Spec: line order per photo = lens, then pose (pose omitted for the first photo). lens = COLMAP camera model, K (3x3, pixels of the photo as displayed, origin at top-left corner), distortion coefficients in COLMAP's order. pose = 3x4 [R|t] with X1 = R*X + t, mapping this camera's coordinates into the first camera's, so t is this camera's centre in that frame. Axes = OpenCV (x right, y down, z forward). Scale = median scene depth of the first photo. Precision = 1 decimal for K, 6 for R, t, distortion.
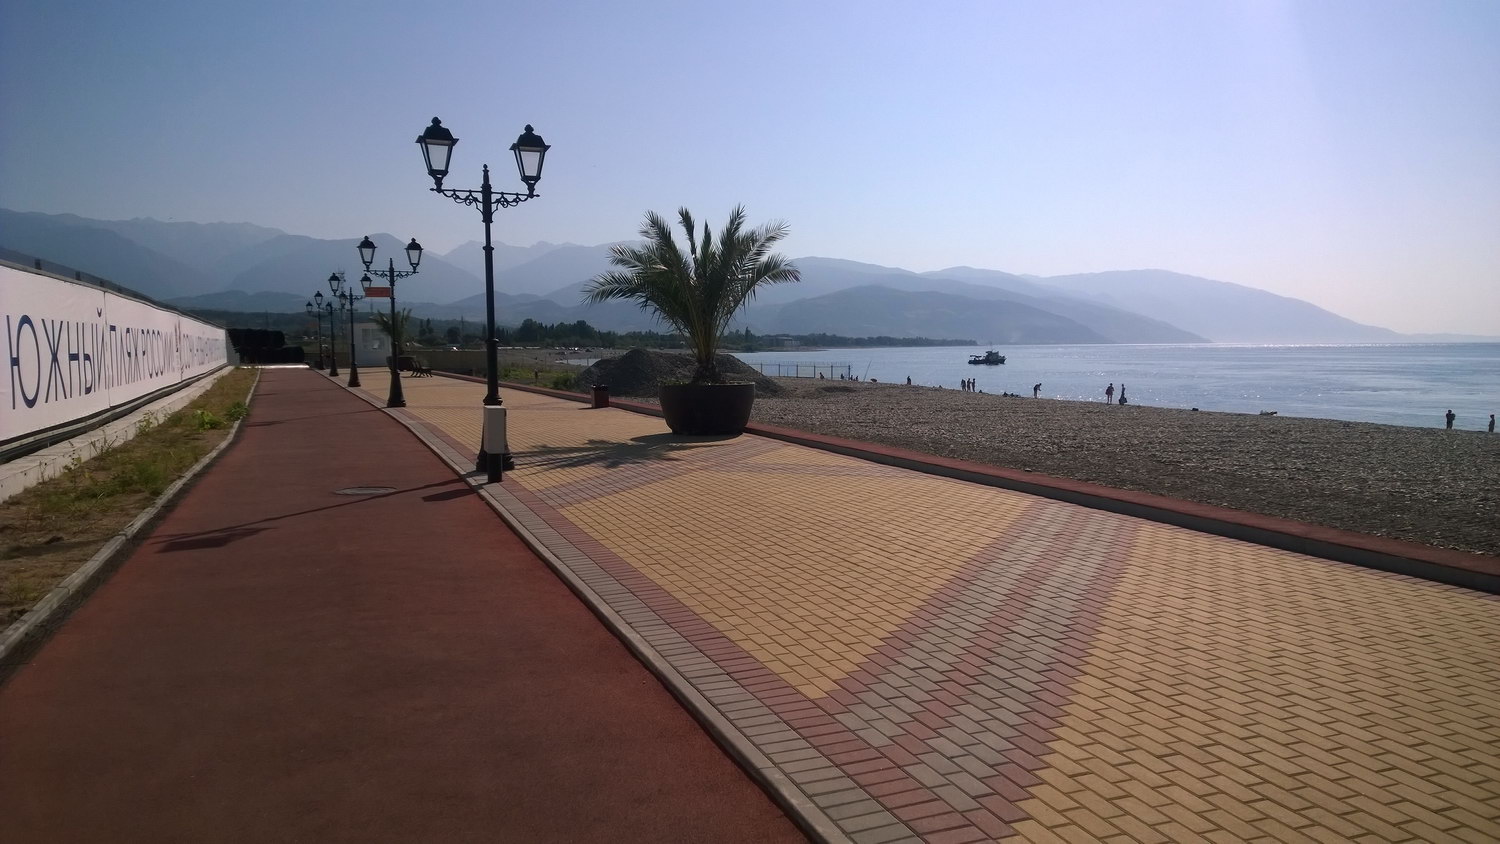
lens RADIAL K [[1088.5, 0, 751.1], [0, 1088.5, 452.7], [0, 0, 1]] dist [0.107849, -0.103622]
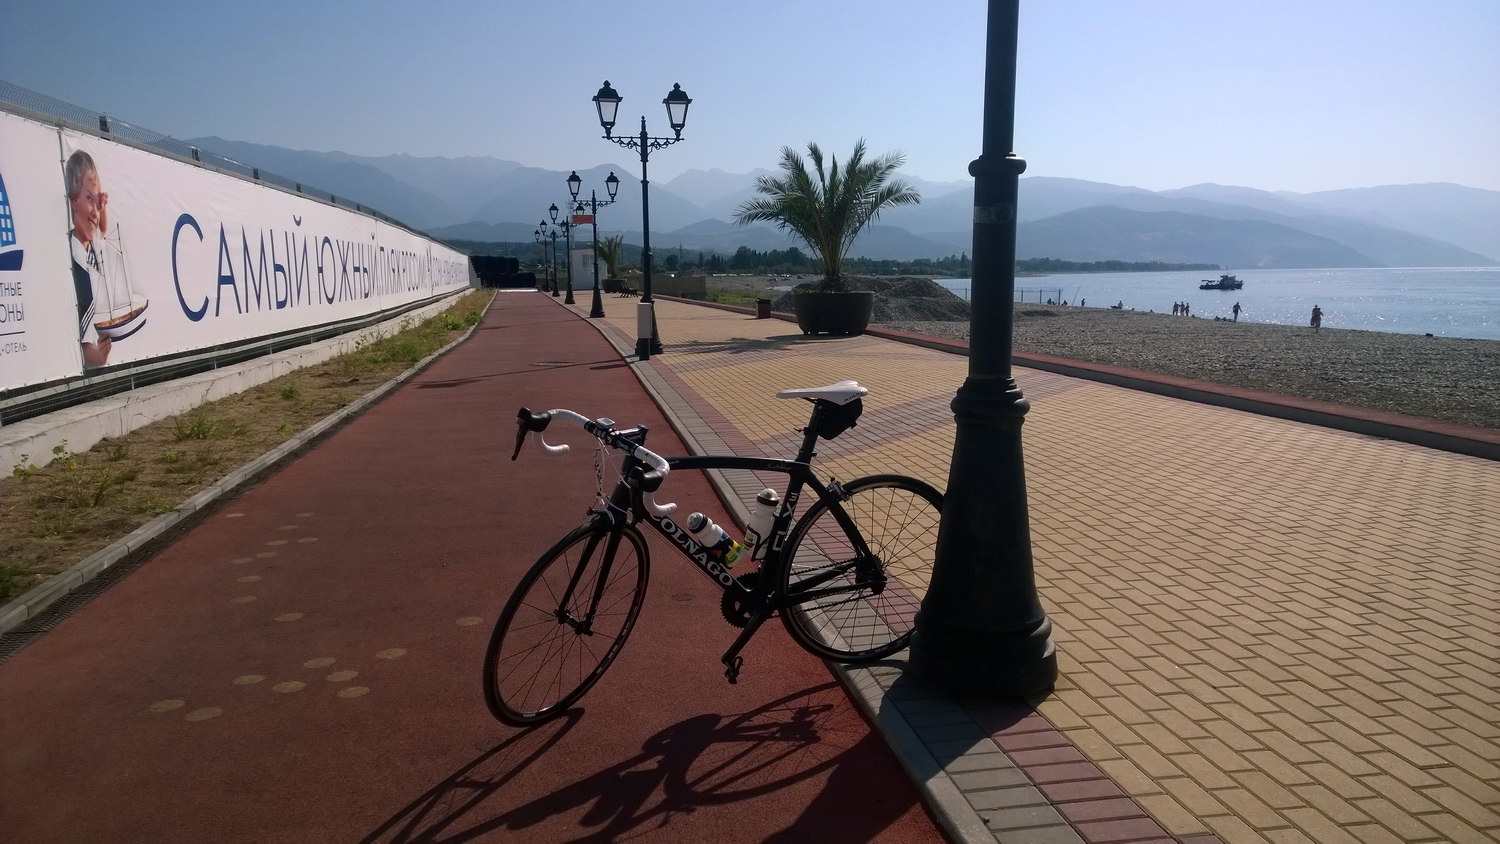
lens RADIAL K [[1088.5, 0, 751.1], [0, 1088.5, 452.7], [0, 0, 1]] dist [0.107849, -0.103622]
pose [[0.981246, 0.030508, -0.190328, 0.103918], [-0.018003, 0.997585, 0.067085, 0.032829], [0.191915, -0.062401, 0.979426, -0.196999]]
